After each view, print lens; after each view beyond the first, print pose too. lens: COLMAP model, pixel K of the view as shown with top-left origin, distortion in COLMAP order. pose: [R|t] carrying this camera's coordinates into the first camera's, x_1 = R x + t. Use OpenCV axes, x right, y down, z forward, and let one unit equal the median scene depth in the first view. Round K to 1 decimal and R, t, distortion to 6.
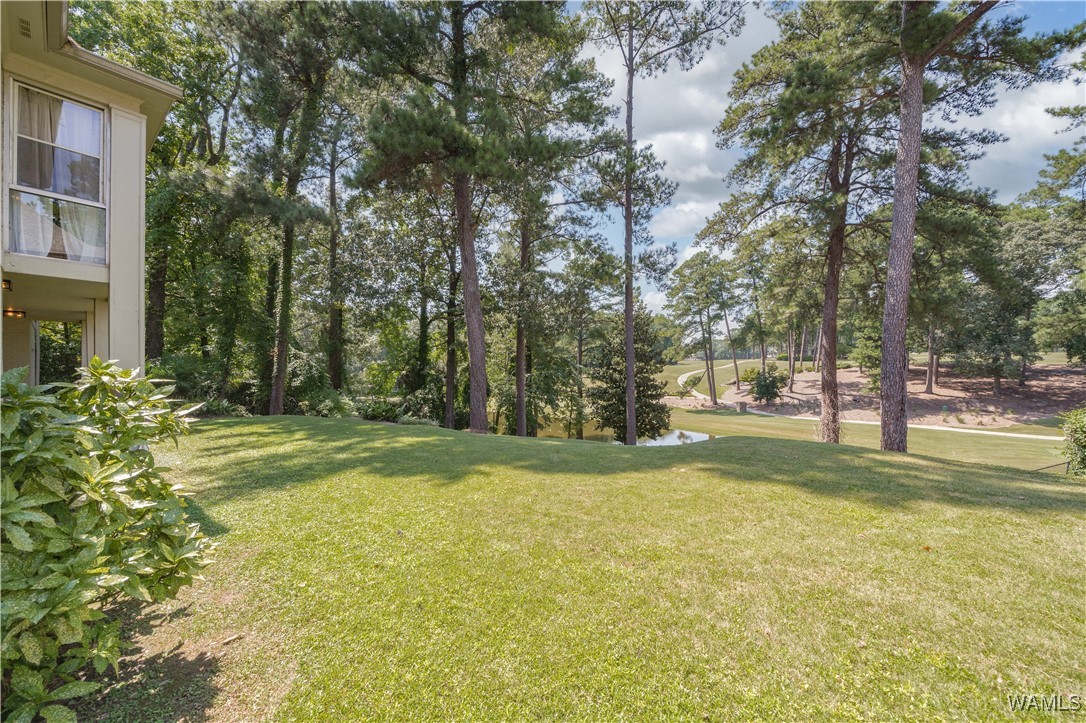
lens RADIAL K [[365.3, 0, 543.0], [0, 365.3, 361.5], [0, 0, 1]] dist [0.000719, -0.000006]
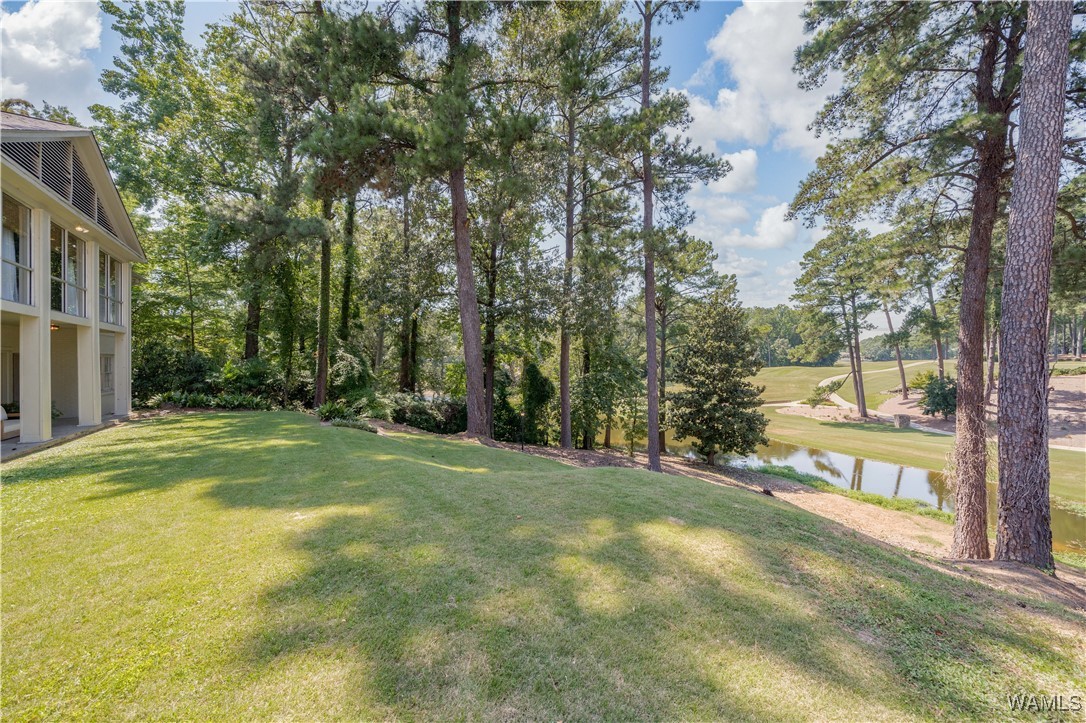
lens RADIAL K [[368.1, 0, 543.0], [0, 368.1, 361.5], [0, 0, 1]] dist [-0.001812, -0.000105]
pose [[0.952526, -0.001765, -0.304451, 0.111162], [0.000607, 0.999992, -0.003897, 0.000205], [0.304455, 0.003528, 0.952520, 0.051160]]
